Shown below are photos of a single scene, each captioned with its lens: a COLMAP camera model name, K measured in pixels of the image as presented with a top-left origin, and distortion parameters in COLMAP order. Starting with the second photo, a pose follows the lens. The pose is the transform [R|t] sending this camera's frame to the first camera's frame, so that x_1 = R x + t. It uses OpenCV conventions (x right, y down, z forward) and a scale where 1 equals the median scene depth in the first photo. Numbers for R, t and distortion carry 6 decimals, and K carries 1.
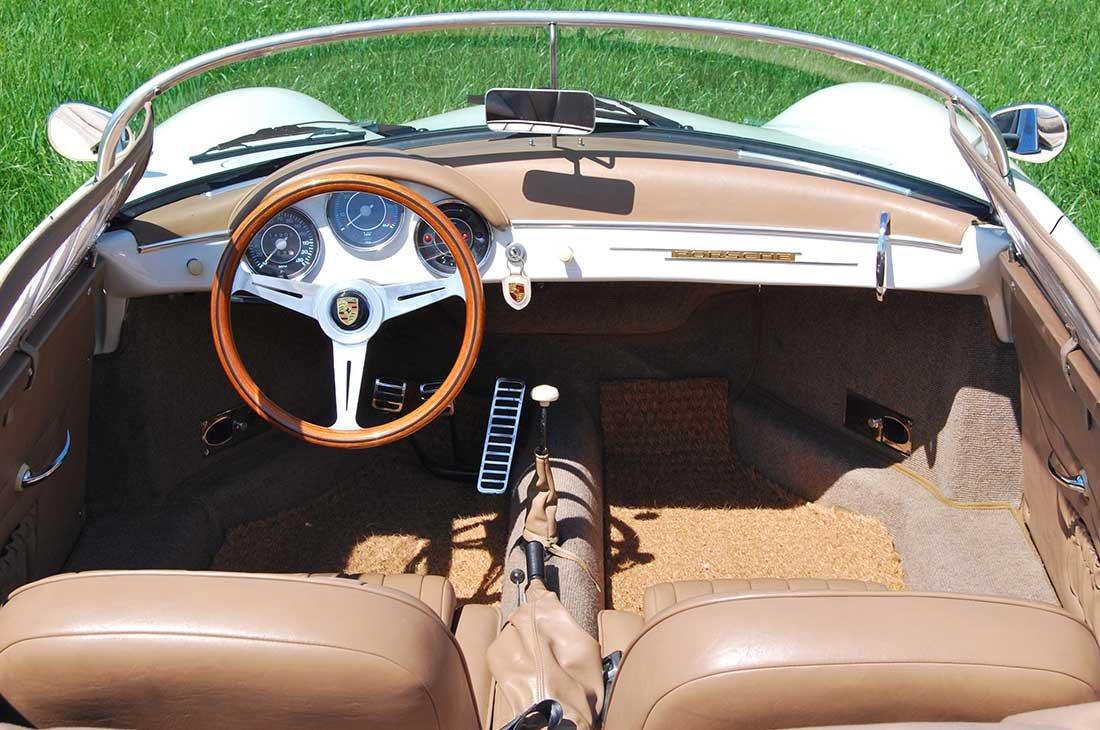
lens RADIAL K [[1624.3, 0, 553.4], [0, 1624.3, 363.5], [0, 0, 1]] dist [-0.001206, 0.023732]
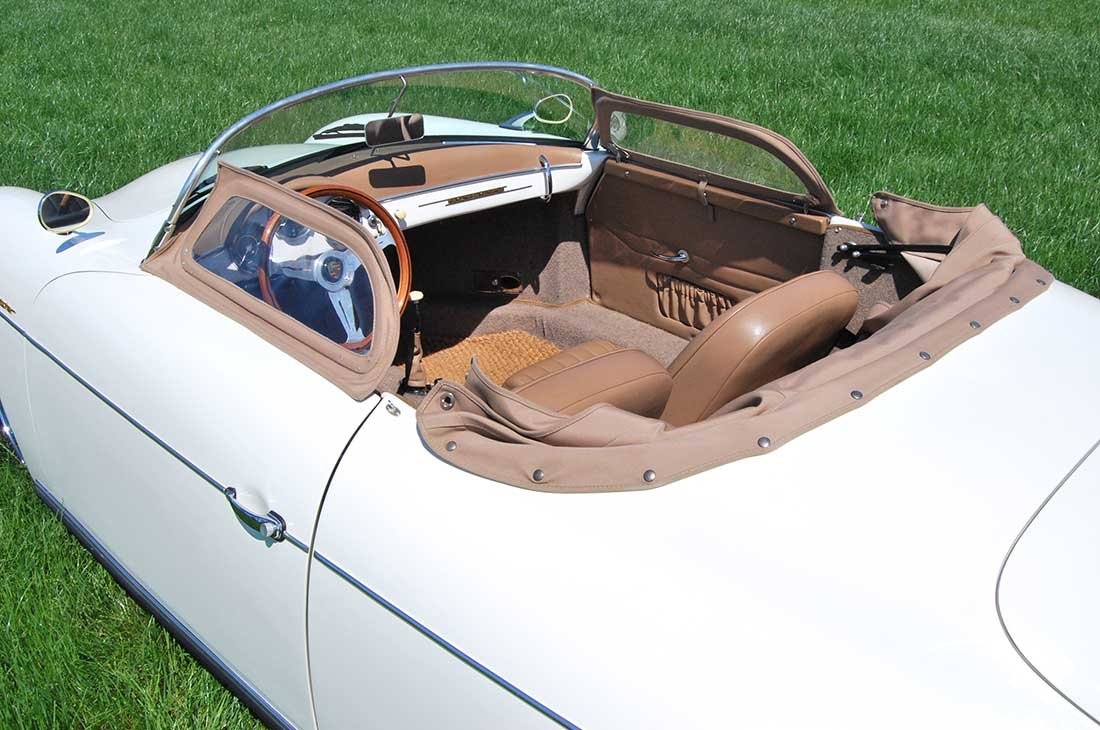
lens RADIAL K [[1033.8, 0, 550.0], [0, 1033.8, 365.0], [0, 0, 1]] dist [-0.074554, -0.004772]
pose [[0.715469, -0.304653, 0.628721, -0.605973], [0.279169, 0.949616, 0.142460, -0.027698], [-0.640444, 0.073594, 0.764470, 0.085960]]
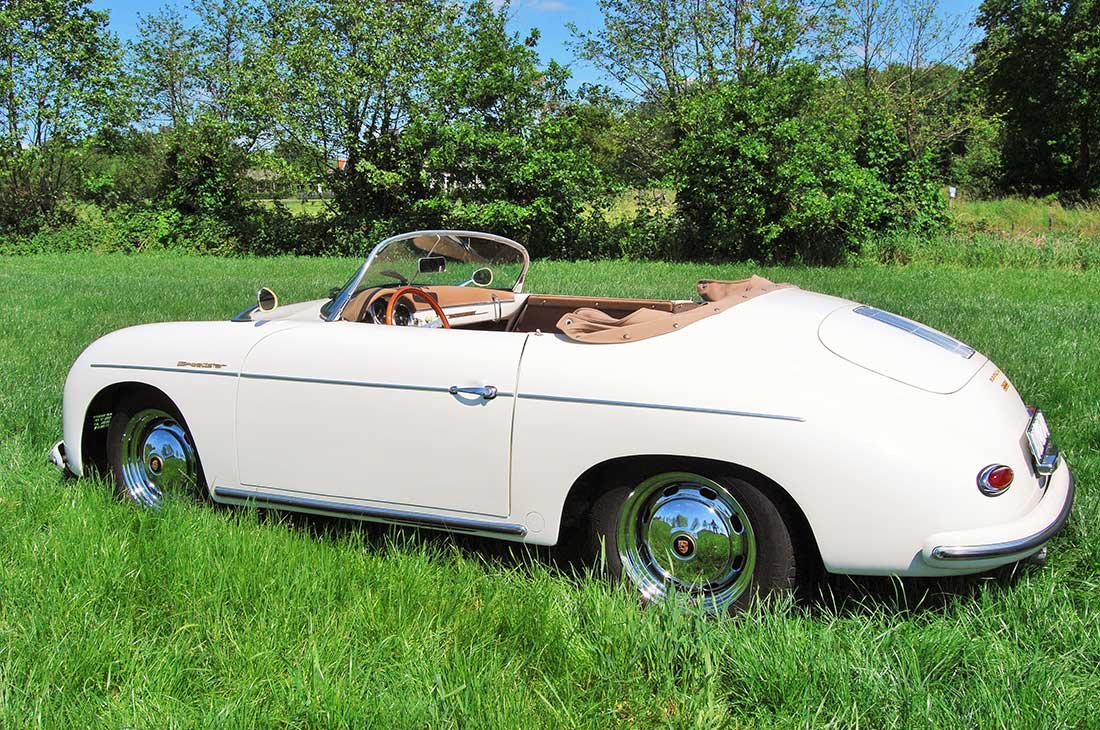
lens RADIAL K [[1013.7, 0, 557.4], [0, 1013.7, 360.5], [0, 0, 1]] dist [-0.088439, 0.028445]
pose [[0.466064, -0.127505, 0.875515, -1.432921], [0.362304, 0.930292, -0.057384, 0.180479], [-0.807168, 0.343947, 0.479771, 0.001306]]
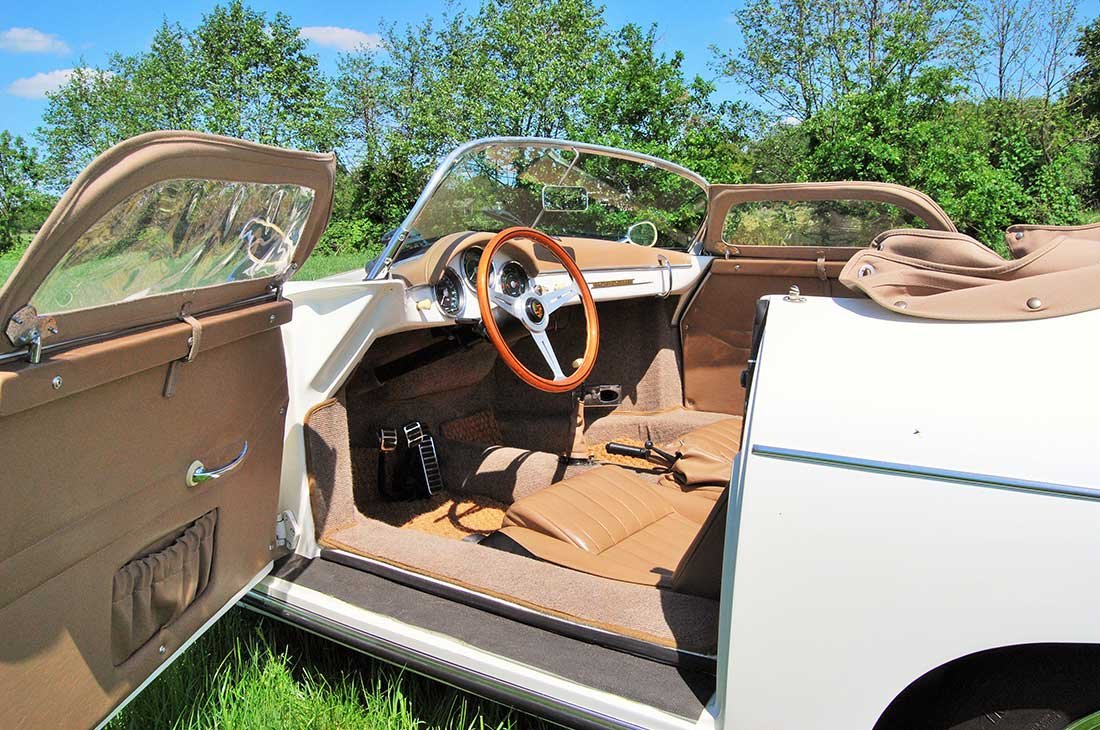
lens RADIAL K [[847.7, 0, 556.8], [0, 847.7, 361.0], [0, 0, 1]] dist [-0.094178, 0.032251]
pose [[0.599189, -0.128310, 0.790259, -0.731576], [0.335000, 0.936690, -0.101918, 0.099334], [-0.727150, 0.325805, 0.604238, 0.470385]]
